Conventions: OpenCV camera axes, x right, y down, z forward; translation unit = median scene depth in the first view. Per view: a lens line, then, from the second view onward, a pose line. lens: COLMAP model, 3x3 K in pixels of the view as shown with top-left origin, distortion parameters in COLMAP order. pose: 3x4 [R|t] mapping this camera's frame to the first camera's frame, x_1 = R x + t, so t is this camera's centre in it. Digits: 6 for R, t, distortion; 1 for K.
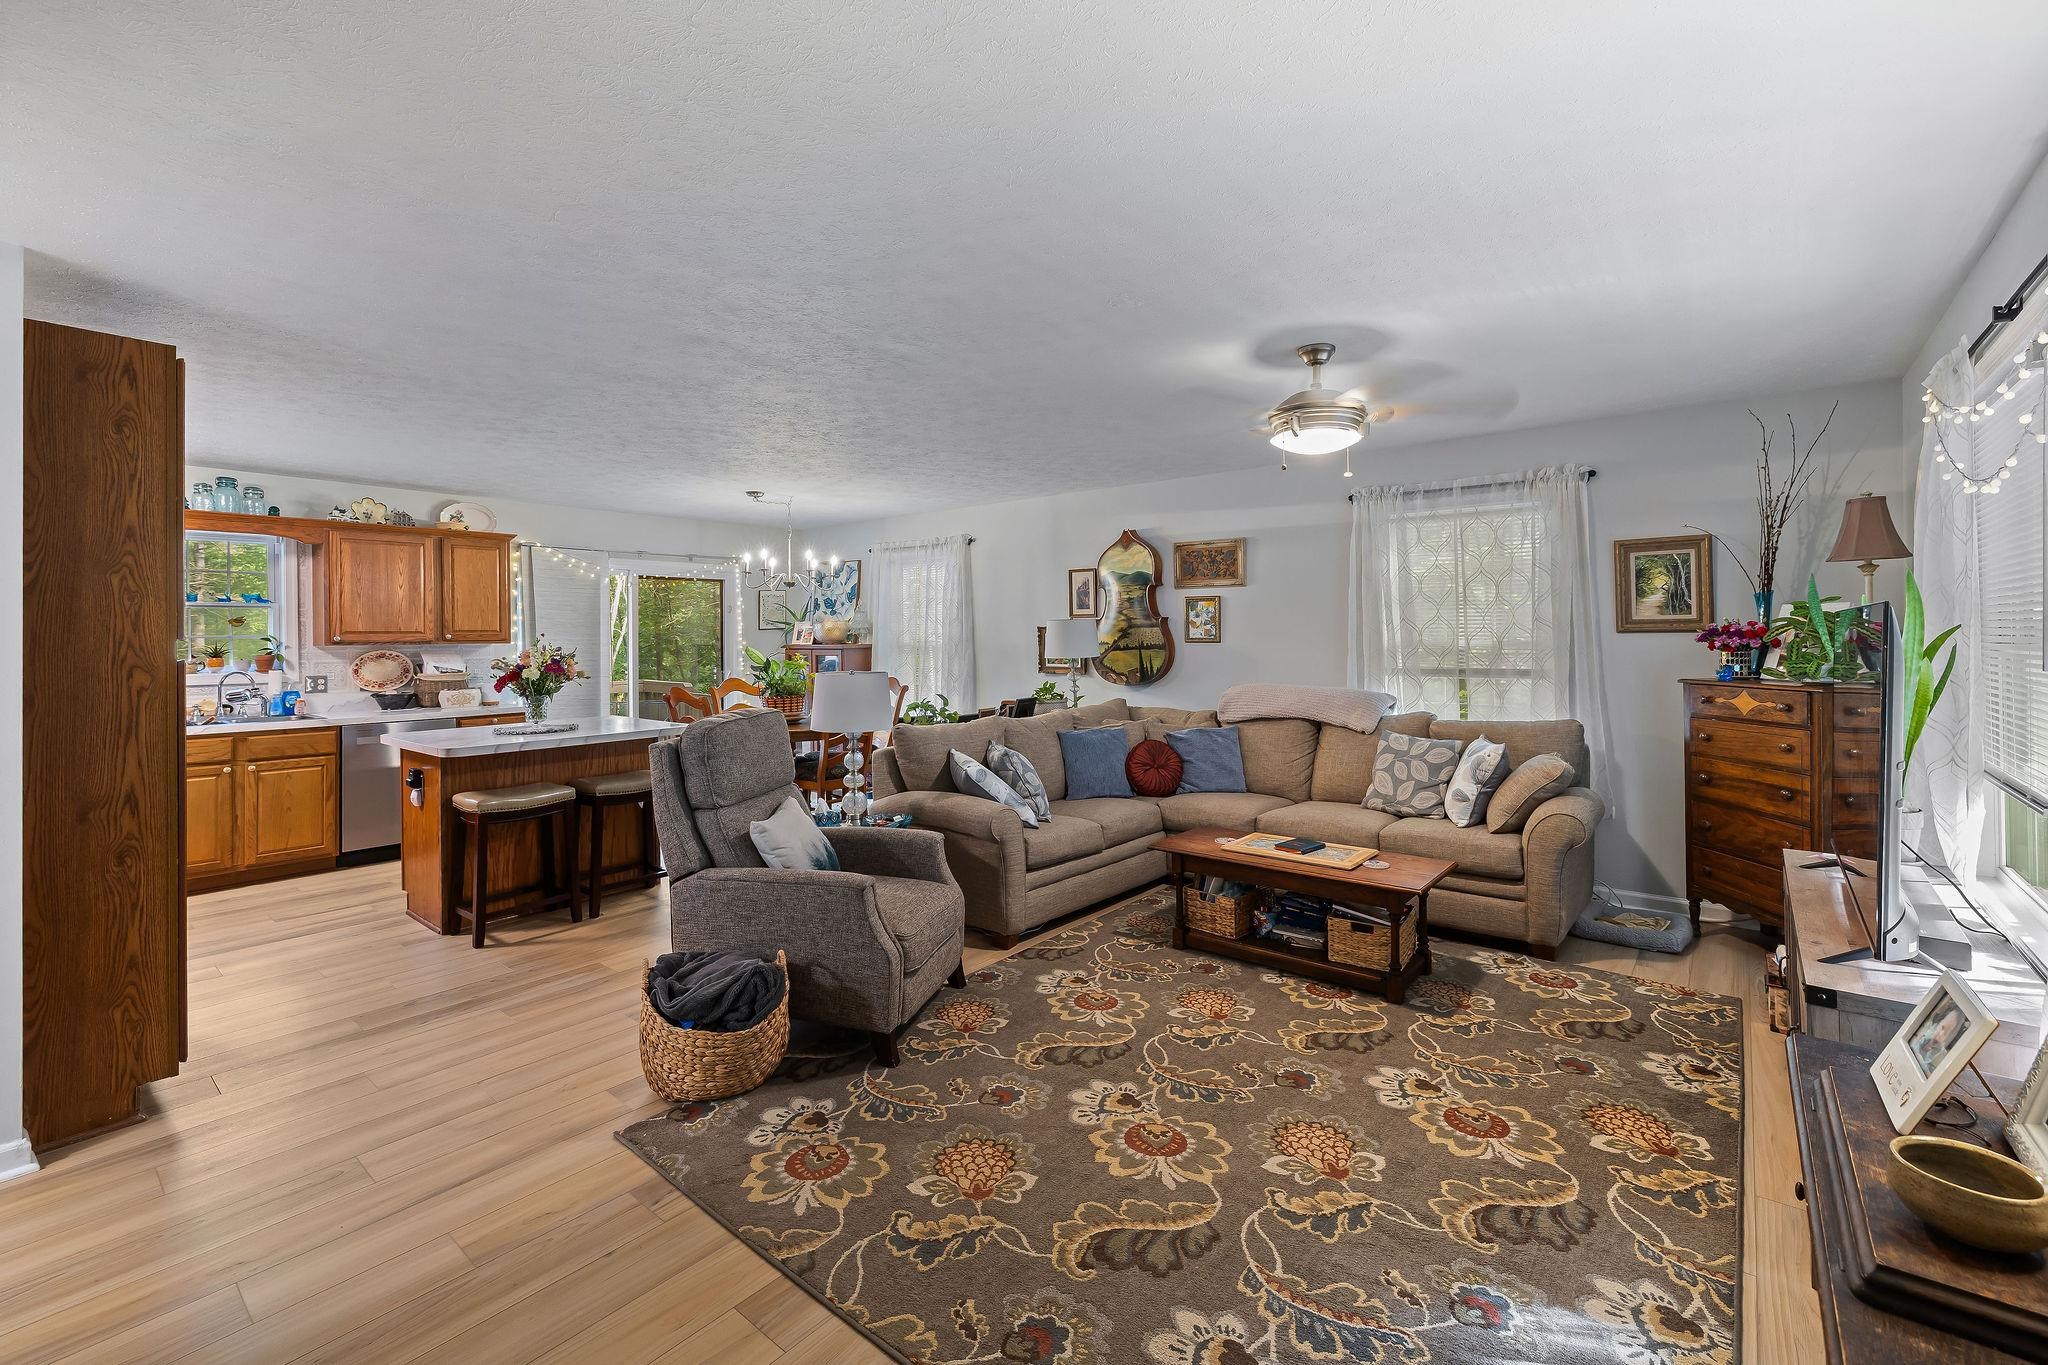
lens RADIAL K [[879.5, 0, 1033.1], [0, 879.5, 633.4], [0, 0, 1]] dist [0.004155, 0.000256]
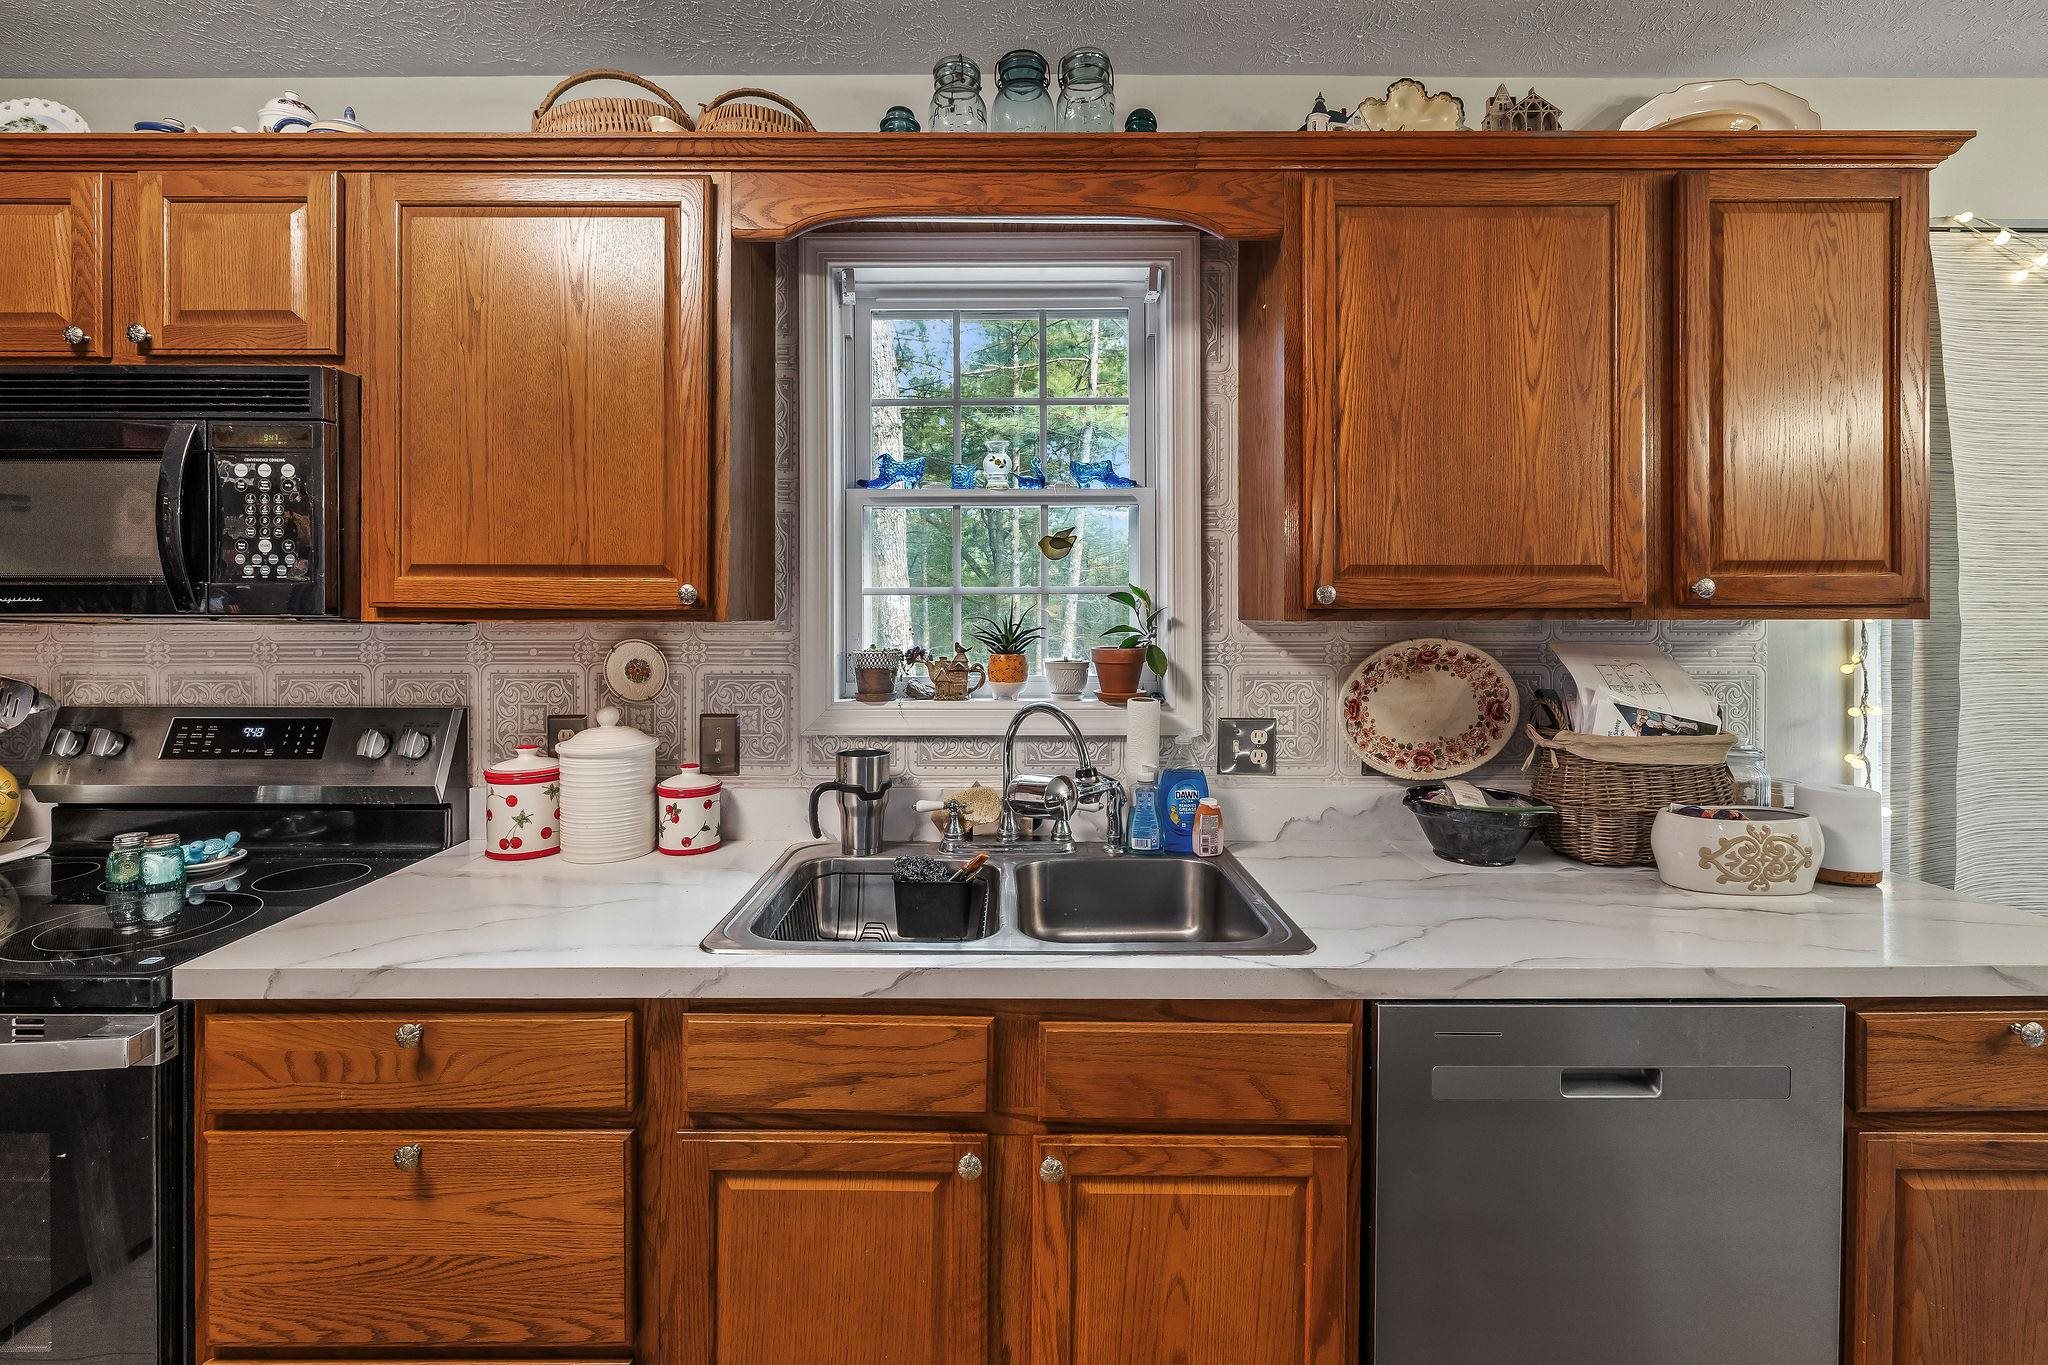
lens RADIAL K [[879.6, 0, 1011.2], [0, 879.6, 616.2], [0, 0, 1]] dist [-0.000776, 0.000220]
pose [[0.638387, 0.010304, -0.769646, -0.630845], [-0.001845, 0.999928, 0.011856, 0.009193], [0.769713, -0.006149, 0.638360, 0.743137]]
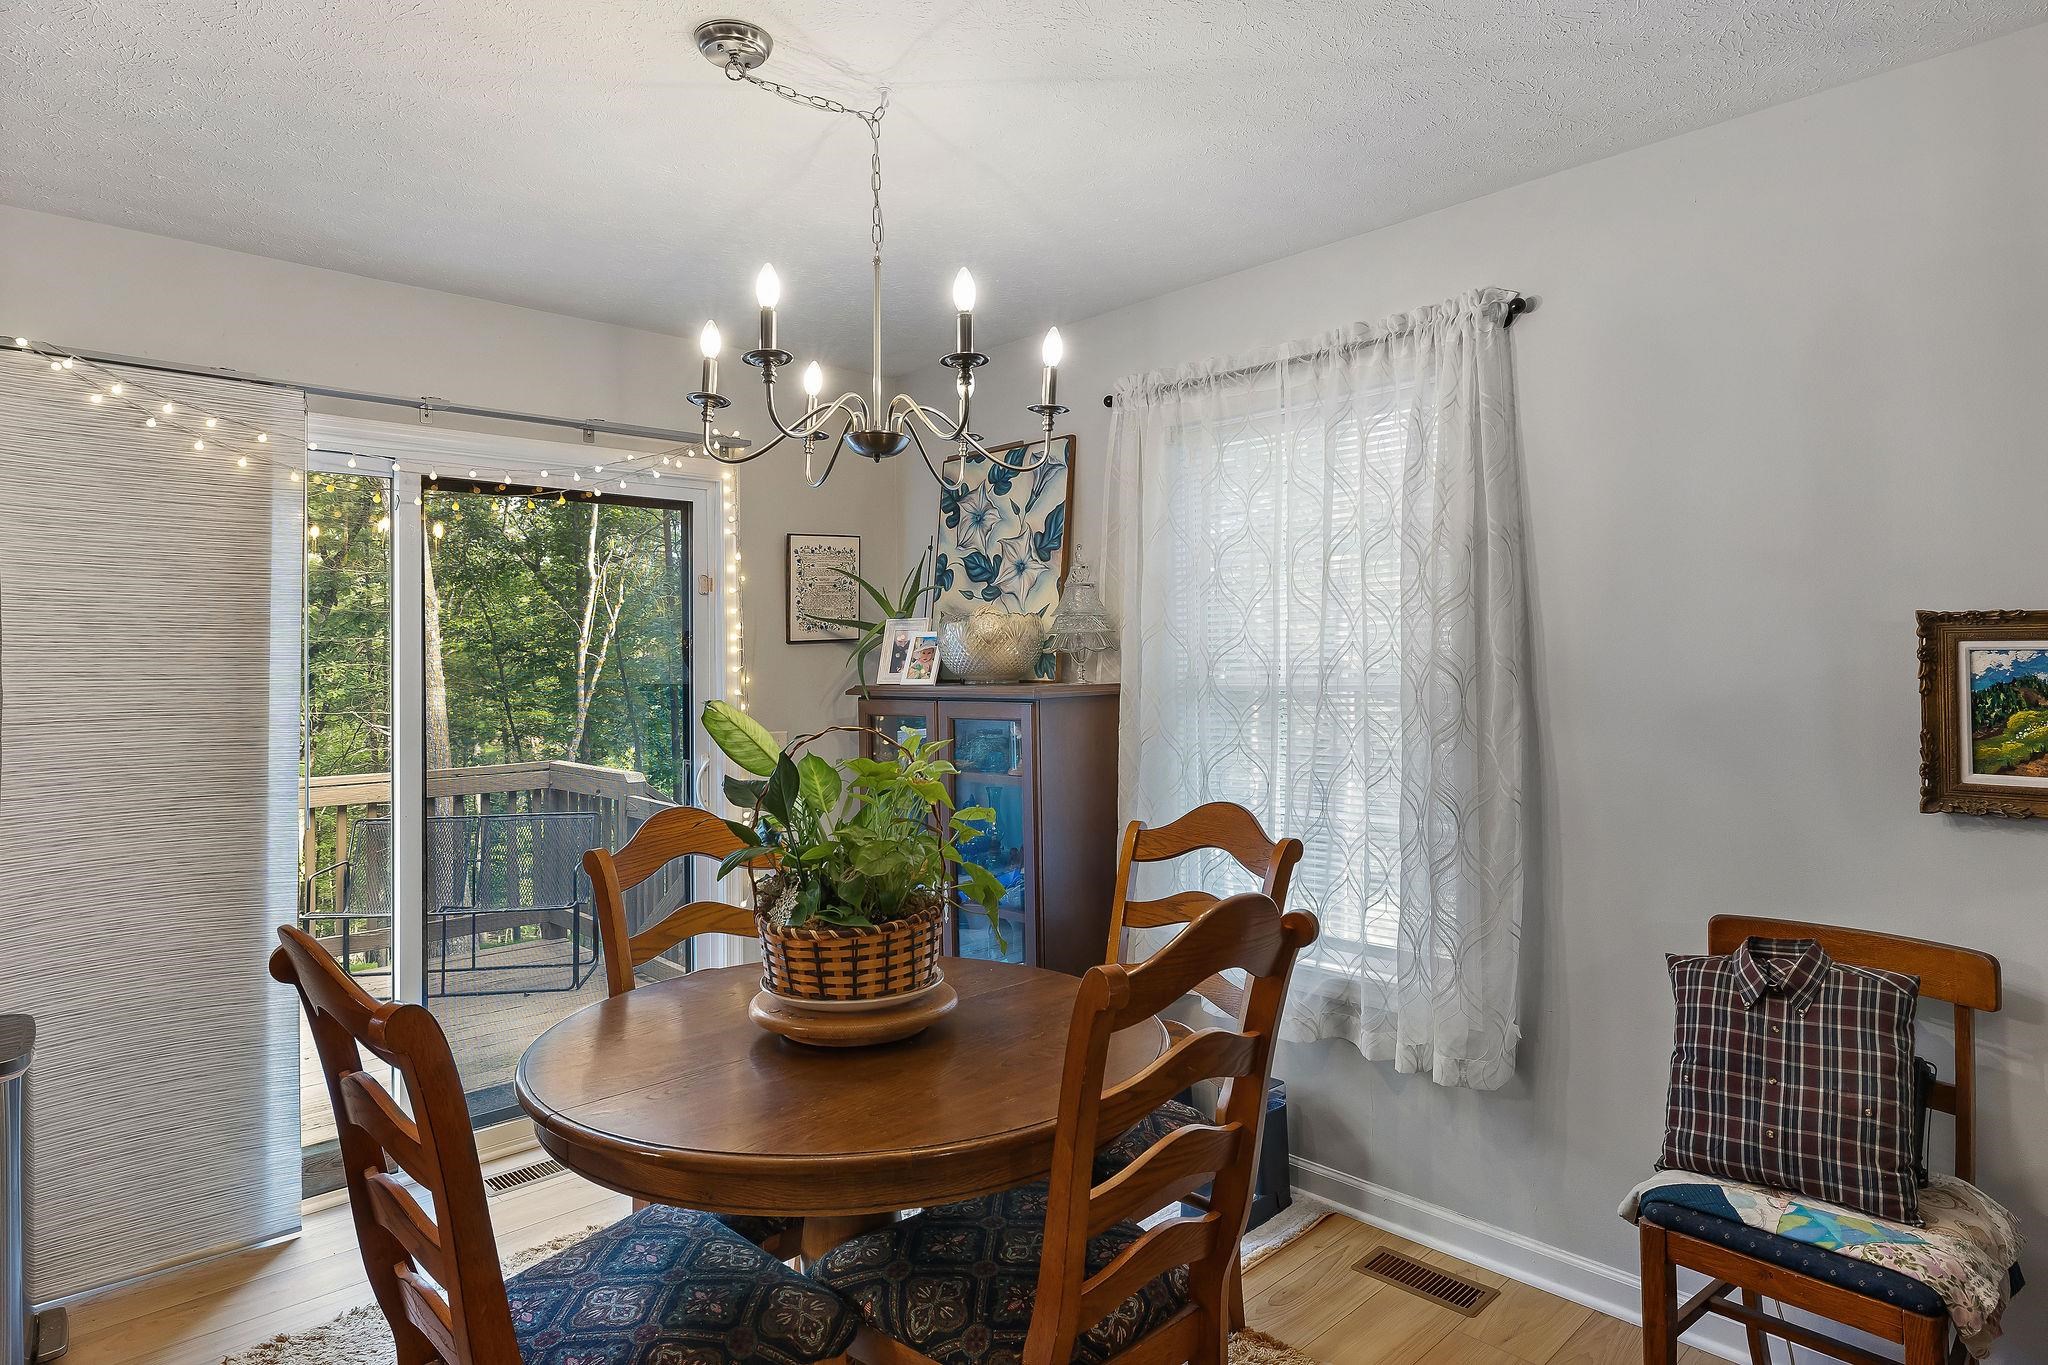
lens RADIAL K [[1154.3, 0, 1031.5], [0, 1154.3, 649.4], [0, 0, 1]] dist [0.000296, -0.000043]
pose [[0.992296, -0.005829, -0.123750, -0.221067], [0.004705, 0.999945, -0.009369, 0.004420], [0.123798, 0.008715, 0.992269, 0.780246]]
